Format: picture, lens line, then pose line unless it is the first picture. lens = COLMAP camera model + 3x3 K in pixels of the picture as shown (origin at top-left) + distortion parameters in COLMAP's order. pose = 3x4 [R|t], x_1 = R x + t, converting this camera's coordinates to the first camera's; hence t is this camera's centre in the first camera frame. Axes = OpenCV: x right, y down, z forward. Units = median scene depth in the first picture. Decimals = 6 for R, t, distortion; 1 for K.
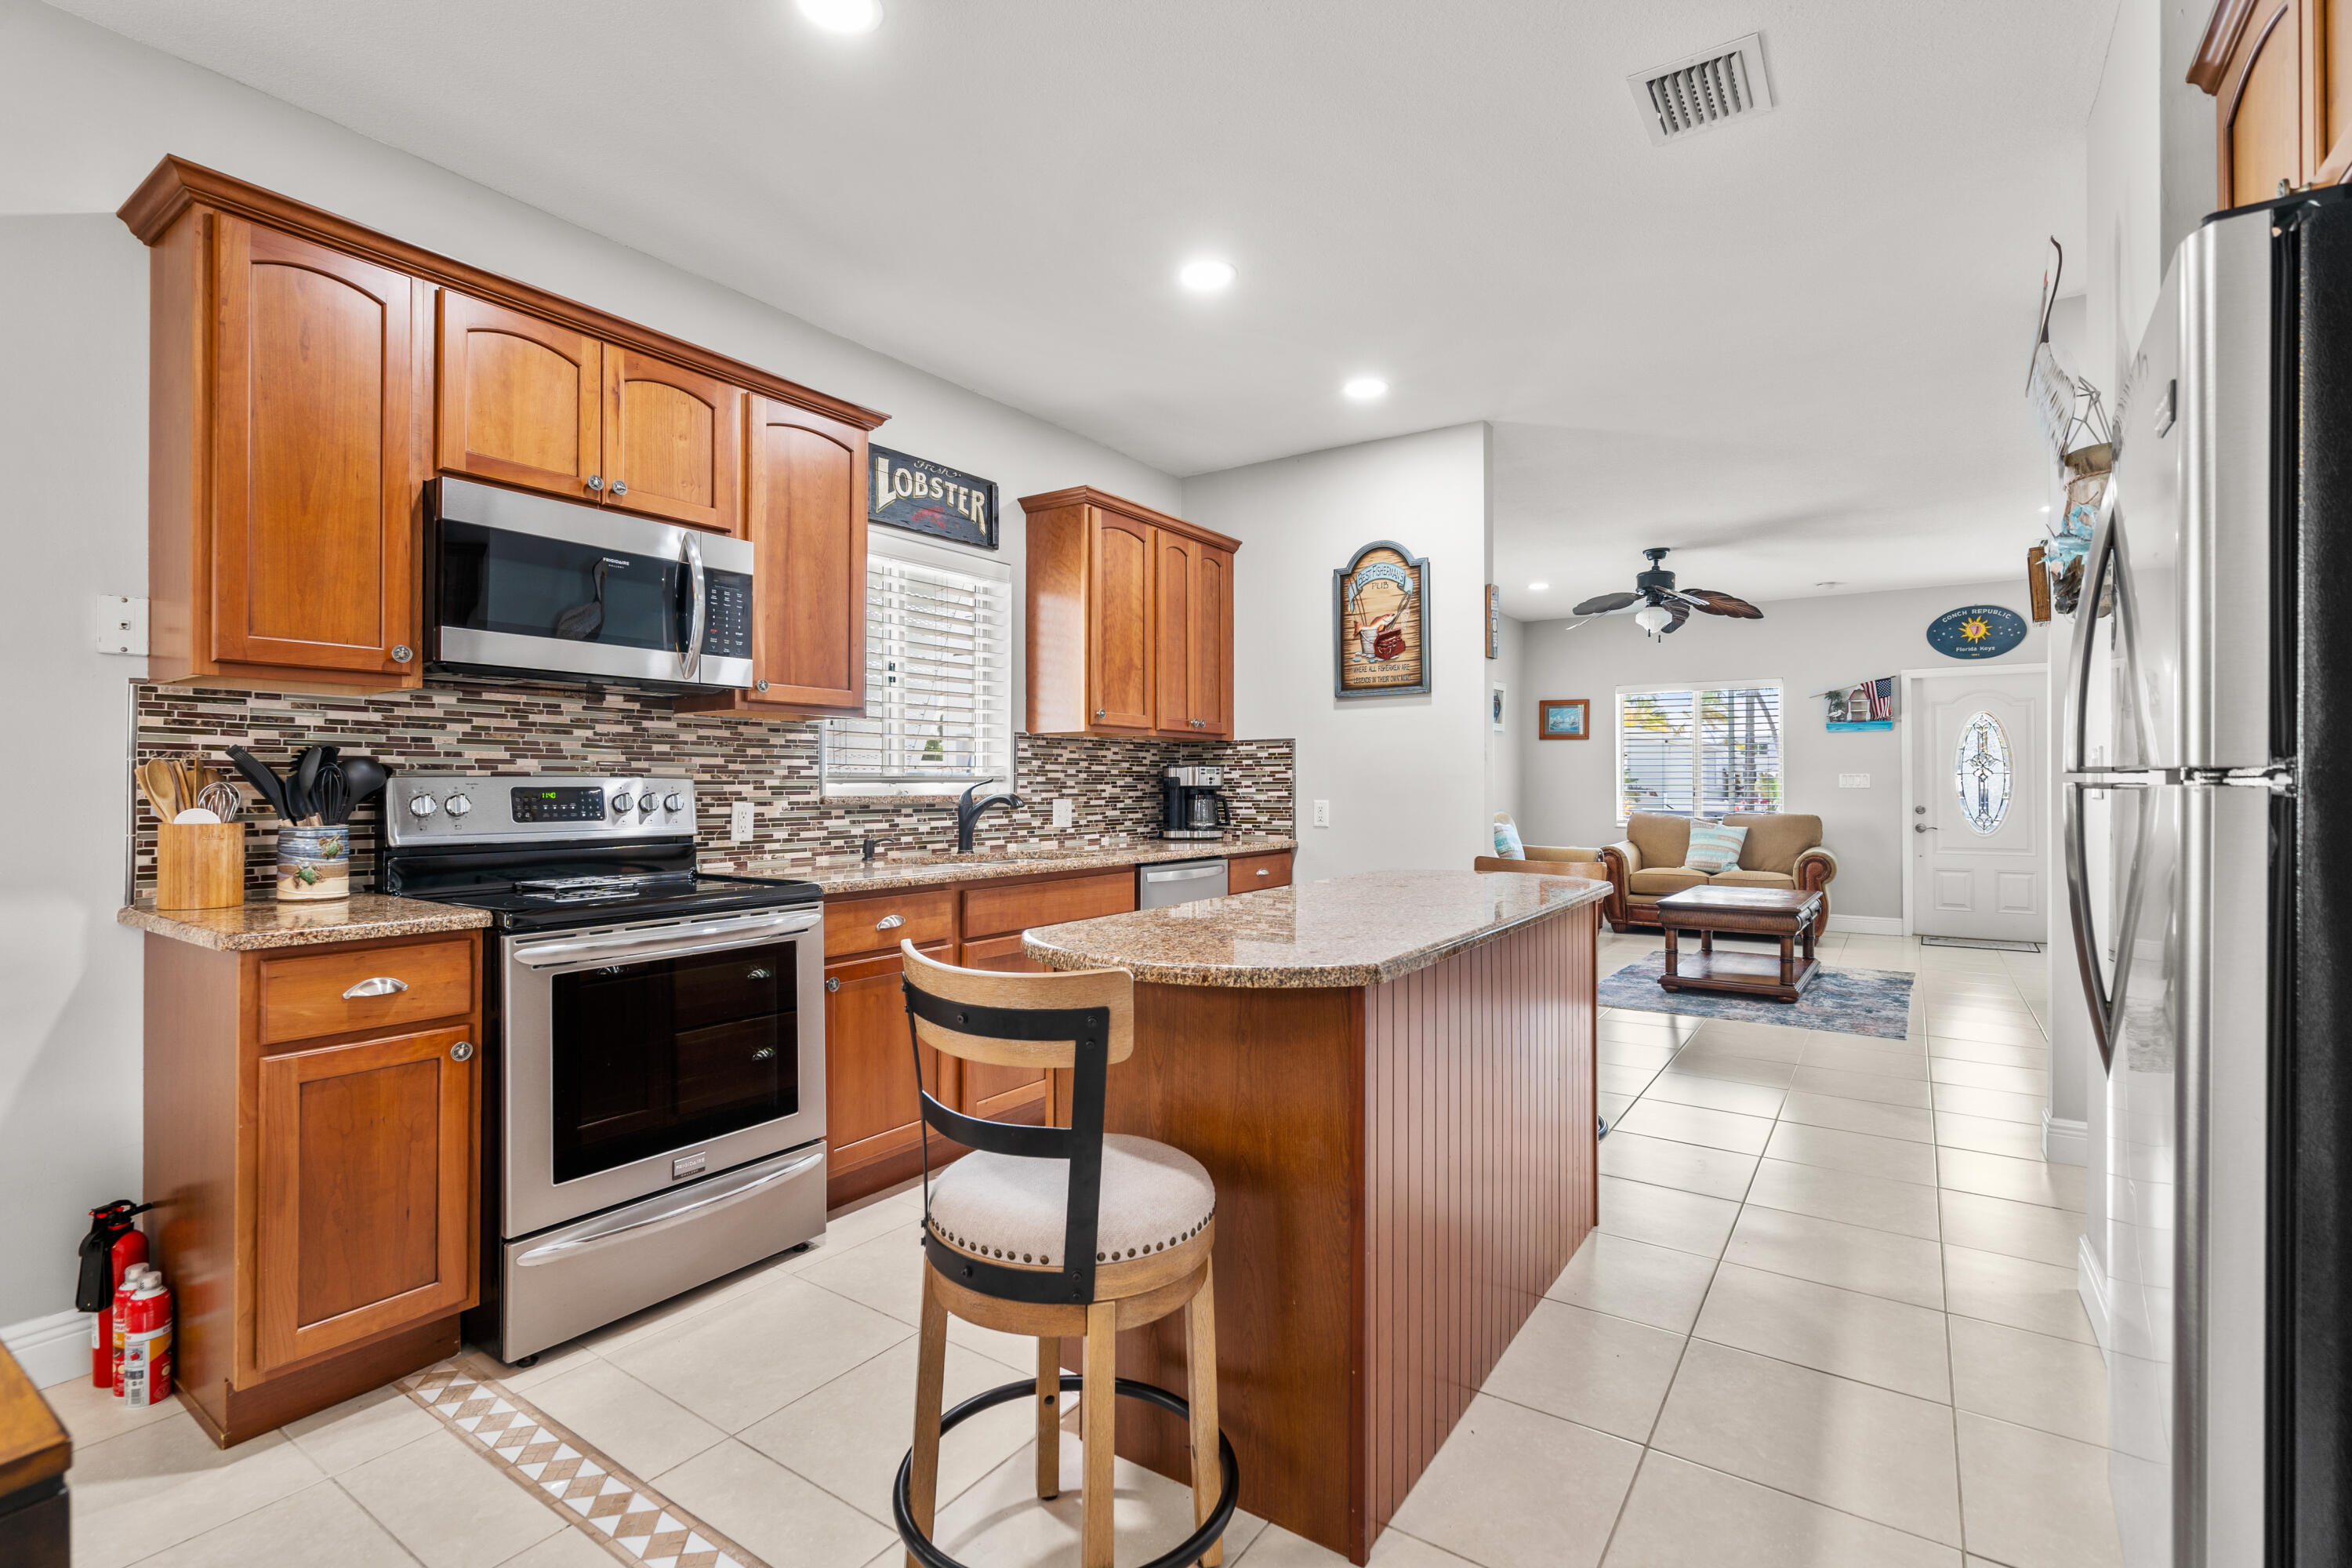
lens RADIAL K [[1078.2, 0, 1171.9], [0, 1078.2, 776.1], [0, 0, 1]] dist [-0.007313, 0.007505]
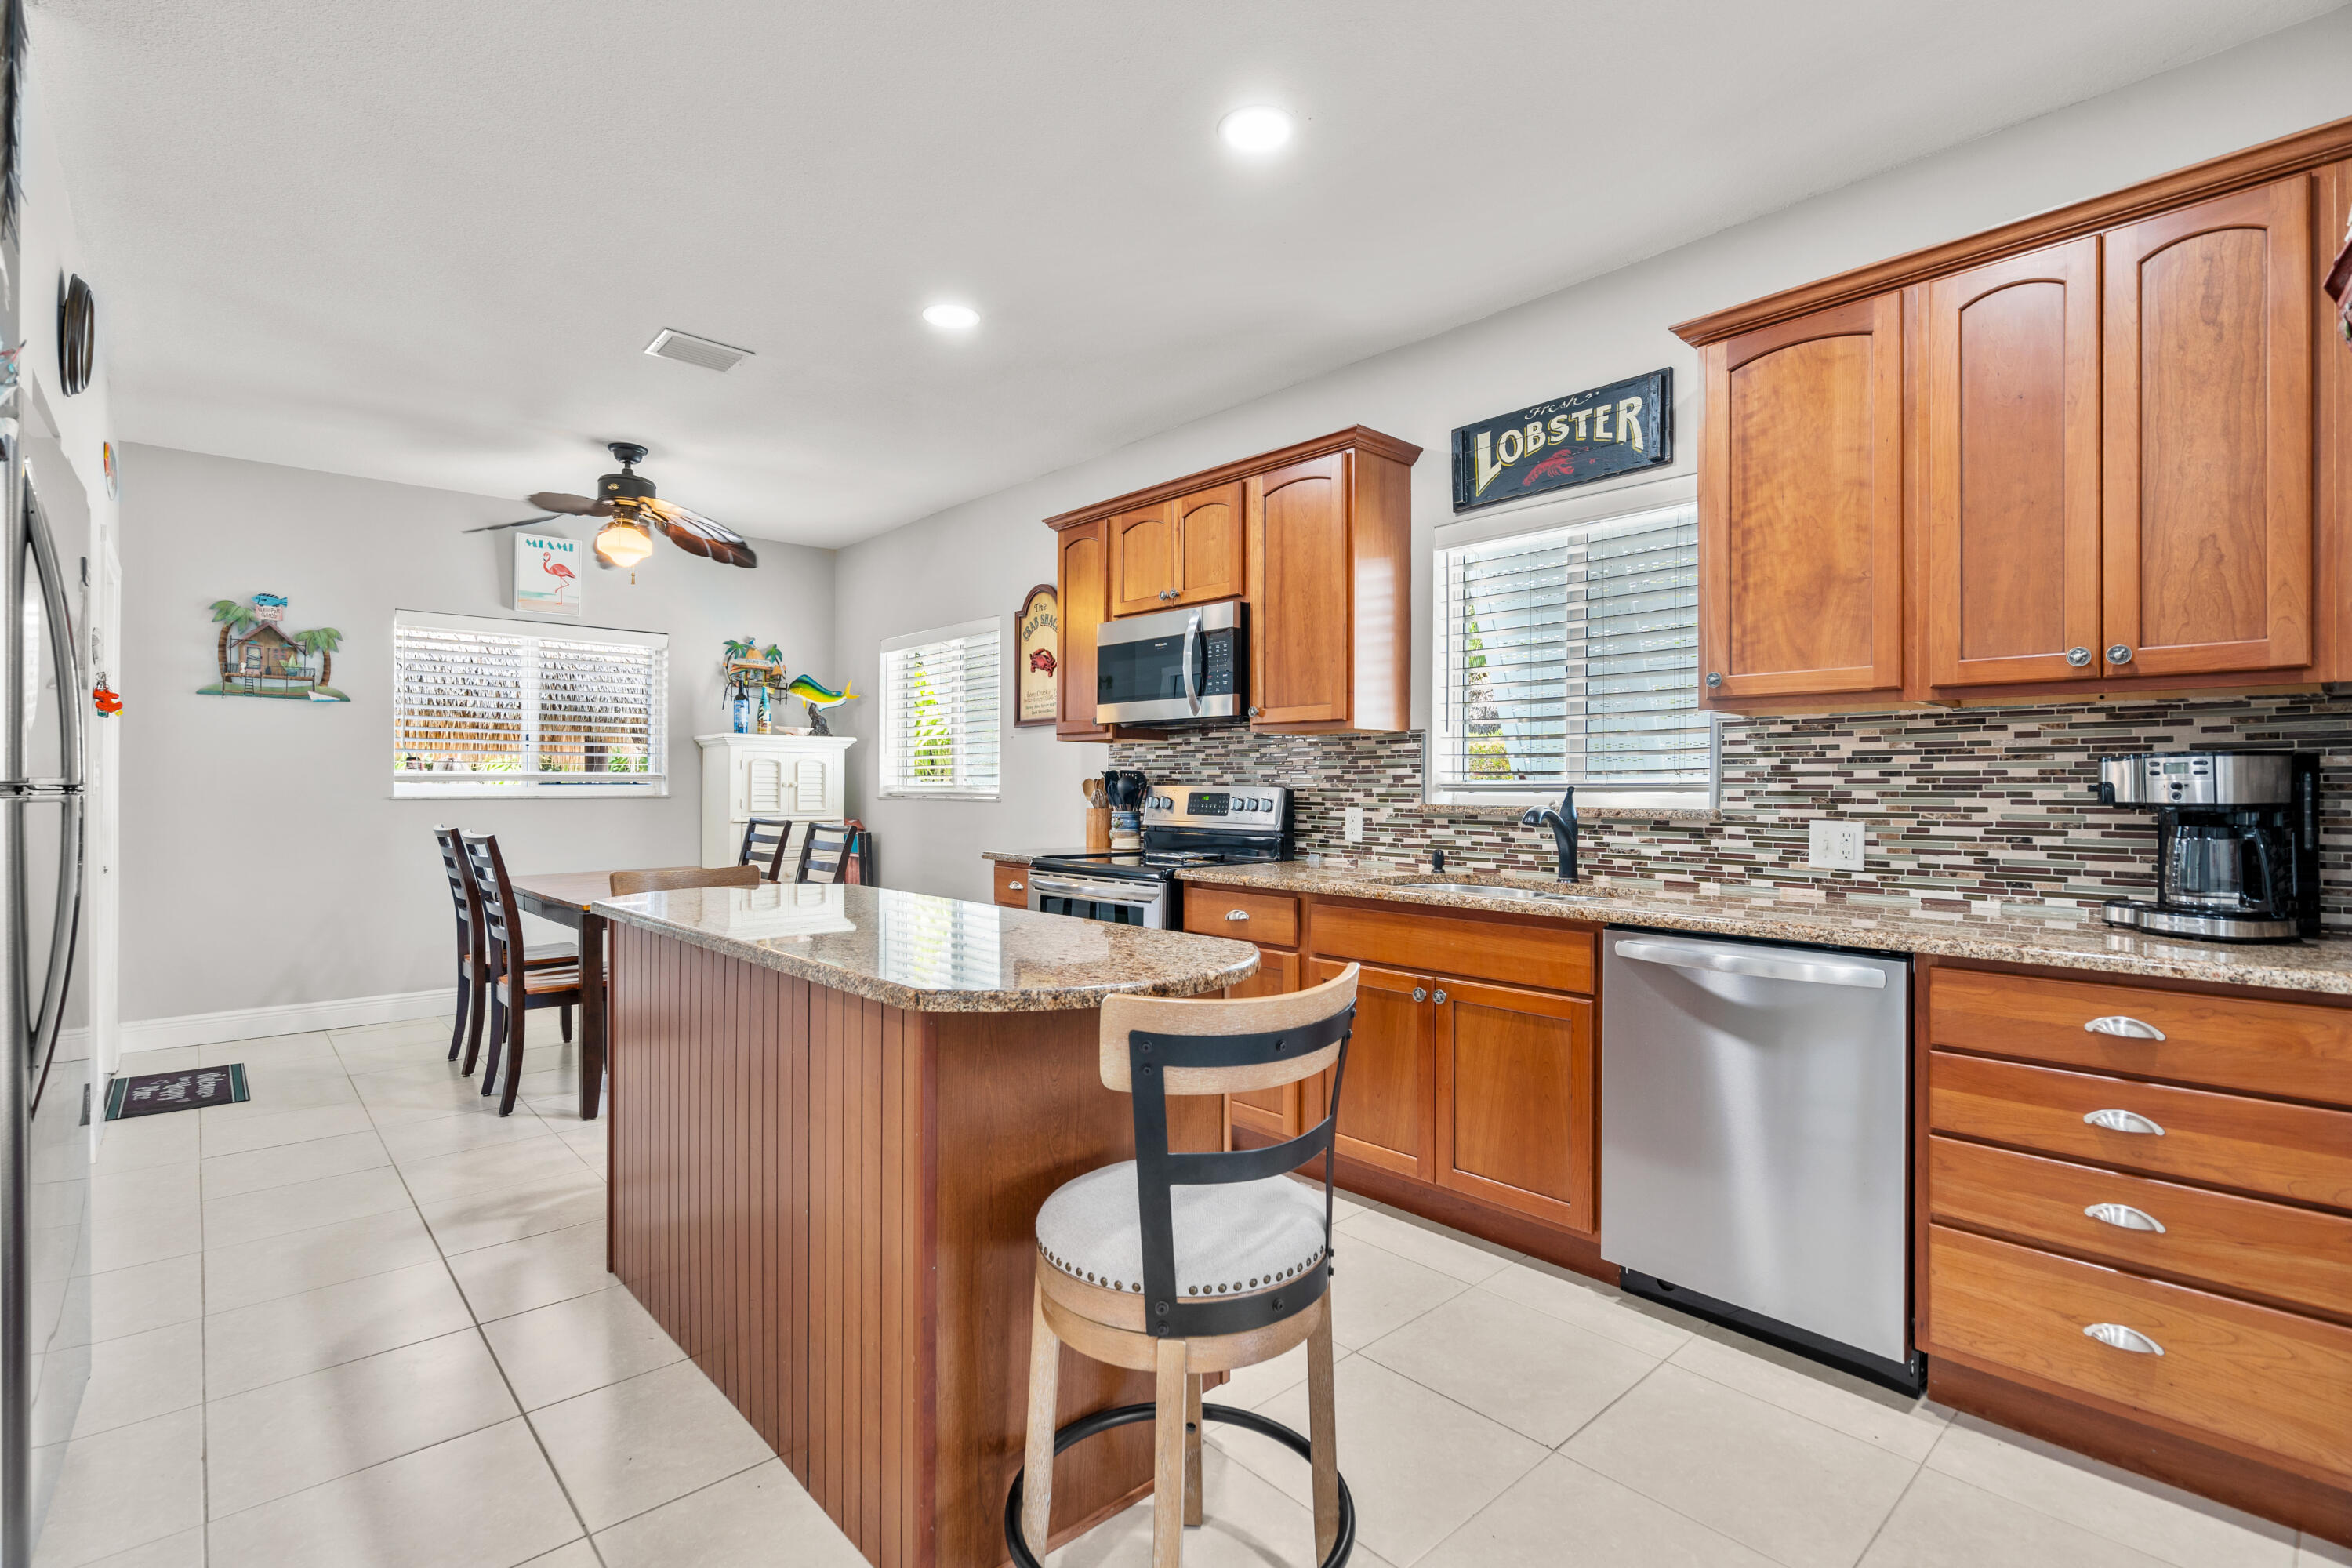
lens RADIAL K [[1086.1, 0, 1166.6], [0, 1086.1, 773.2], [0, 0, 1]] dist [-0.002933, 0.001594]
pose [[-0.234636, -0.010085, -0.972031, 0.559061], [0.005294, 0.999918, -0.011652, 0.000140], [0.972069, -0.007880, -0.234564, 0.783534]]
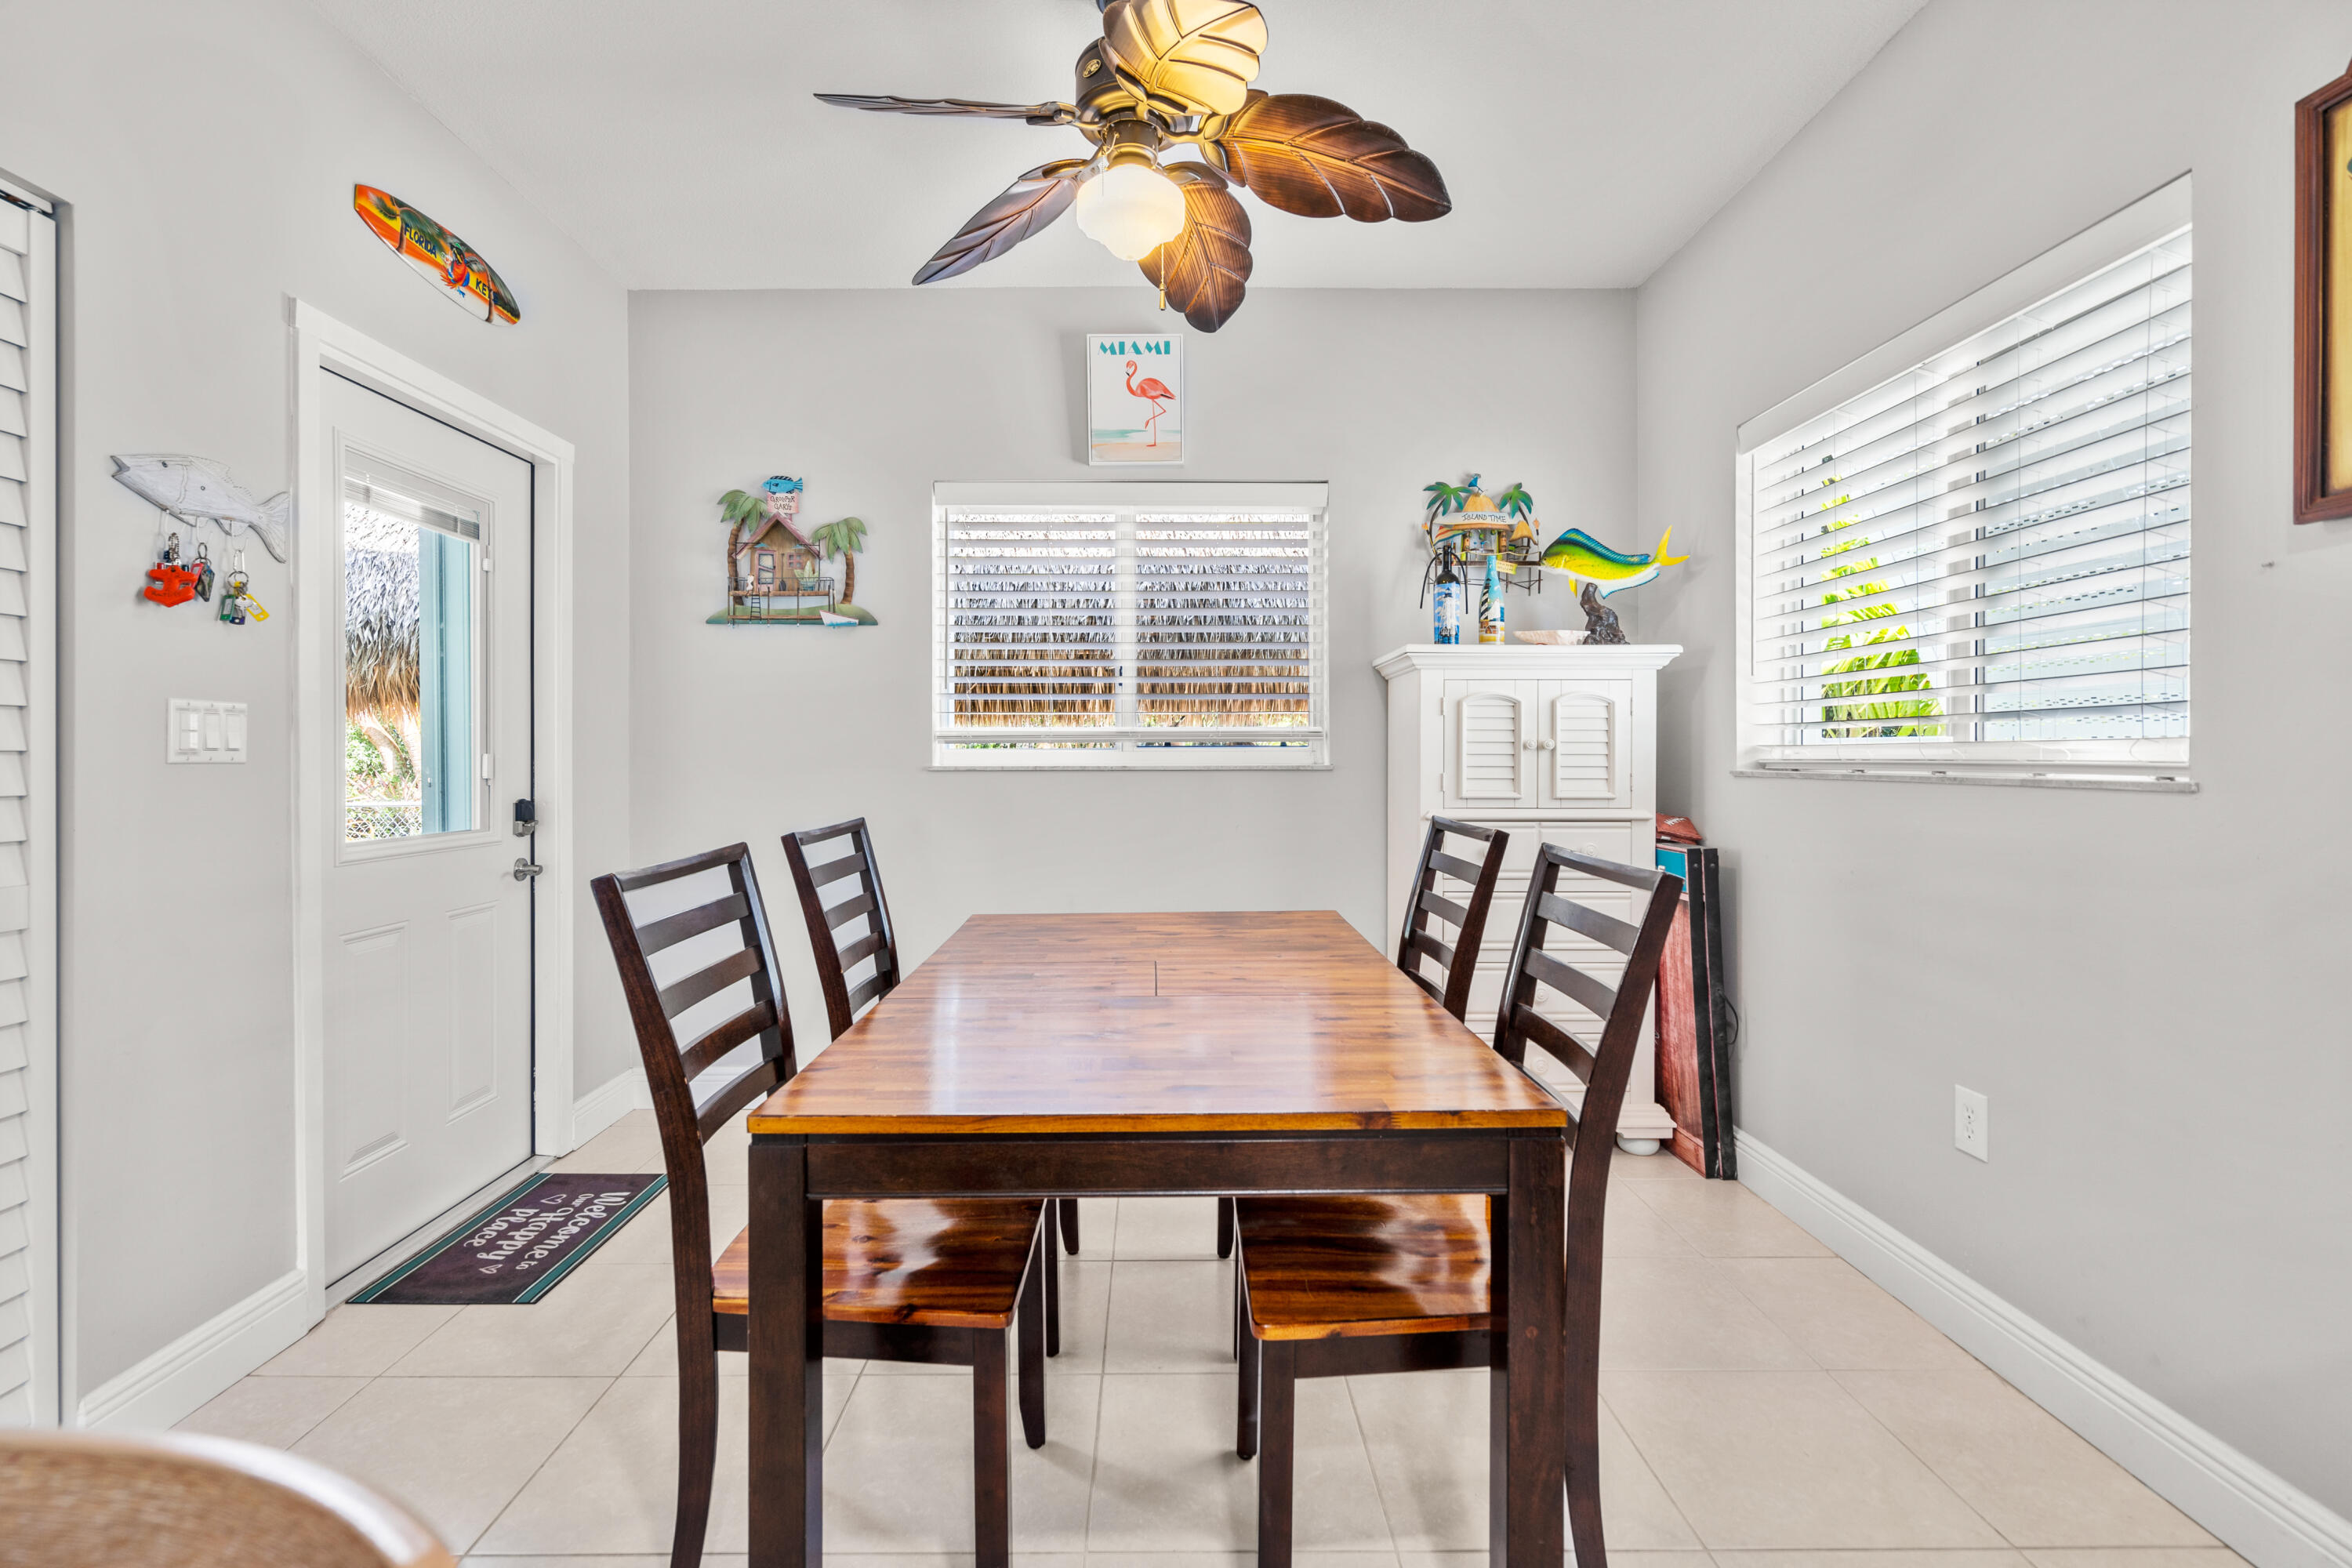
lens RADIAL K [[1063.7, 0, 1163.1], [0, 1063.7, 766.5], [0, 0, 1]] dist [-0.018916, 0.000222]
pose [[-0.824813, 0.007004, -0.565362, -0.094266], [0.005703, 0.999975, 0.004067, 0.005186], [0.565376, 0.000131, -0.824833, 0.412218]]
